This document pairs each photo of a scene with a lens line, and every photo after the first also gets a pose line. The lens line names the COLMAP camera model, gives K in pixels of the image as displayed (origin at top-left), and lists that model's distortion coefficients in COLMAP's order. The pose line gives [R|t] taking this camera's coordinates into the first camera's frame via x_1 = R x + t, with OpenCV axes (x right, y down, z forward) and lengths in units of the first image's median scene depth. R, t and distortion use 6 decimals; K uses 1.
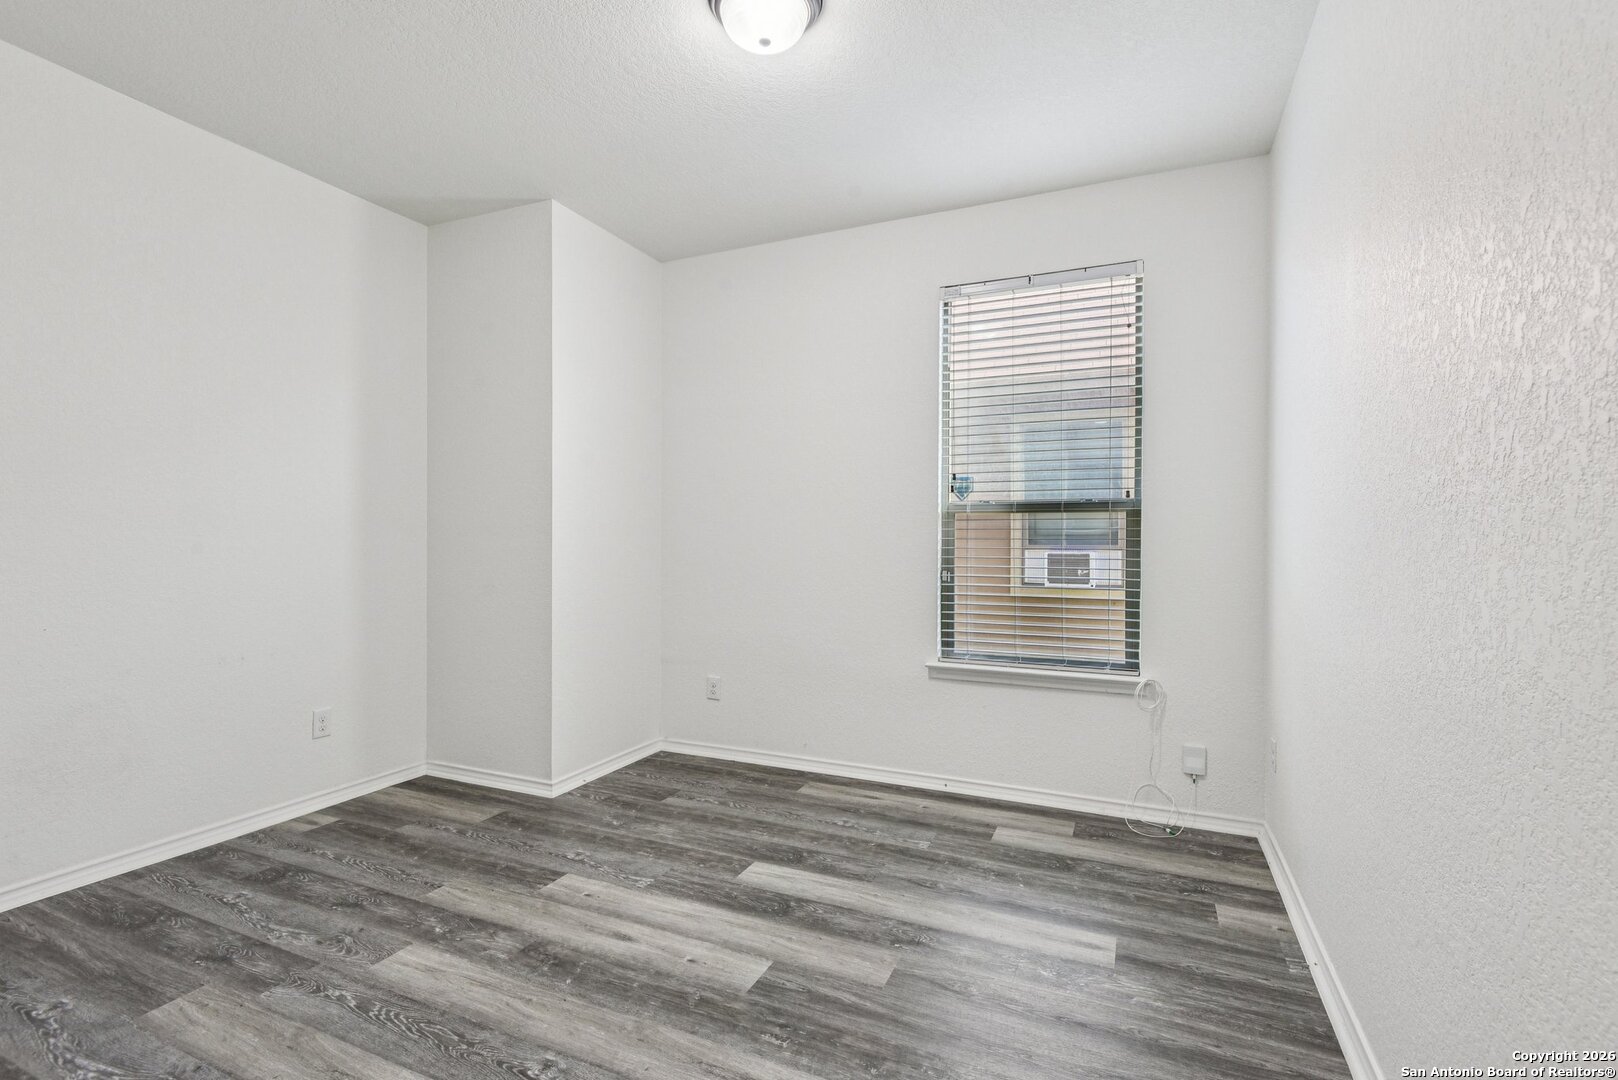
lens RADIAL K [[743.3, 0, 804.7], [0, 743.3, 538.3], [0, 0, 1]] dist [-0.013745, -0.000940]
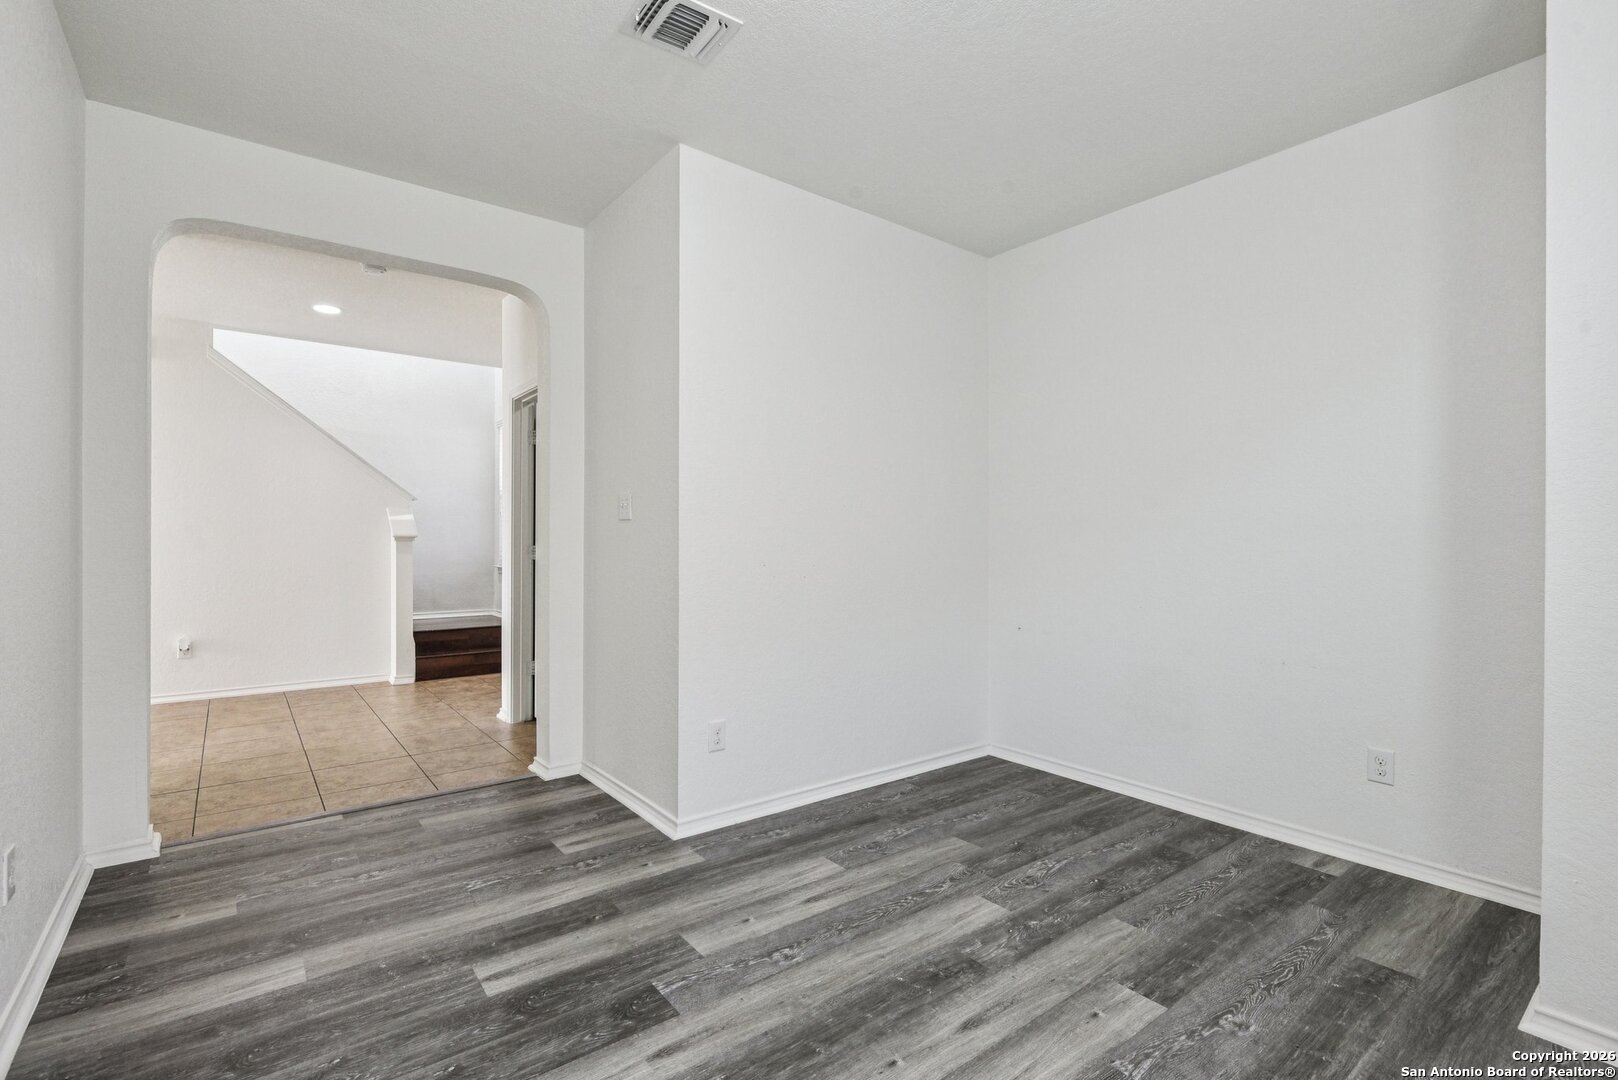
lens RADIAL K [[743.3, 0, 807.2], [0, 743.3, 540.9], [0, 0, 1]] dist [-0.013745, -0.000940]
pose [[-0.474985, -0.003554, -0.879987, 0.509846], [-0.008085, 0.999967, 0.000325, 0.003050], [0.879957, 0.007269, -0.474998, 1.103463]]
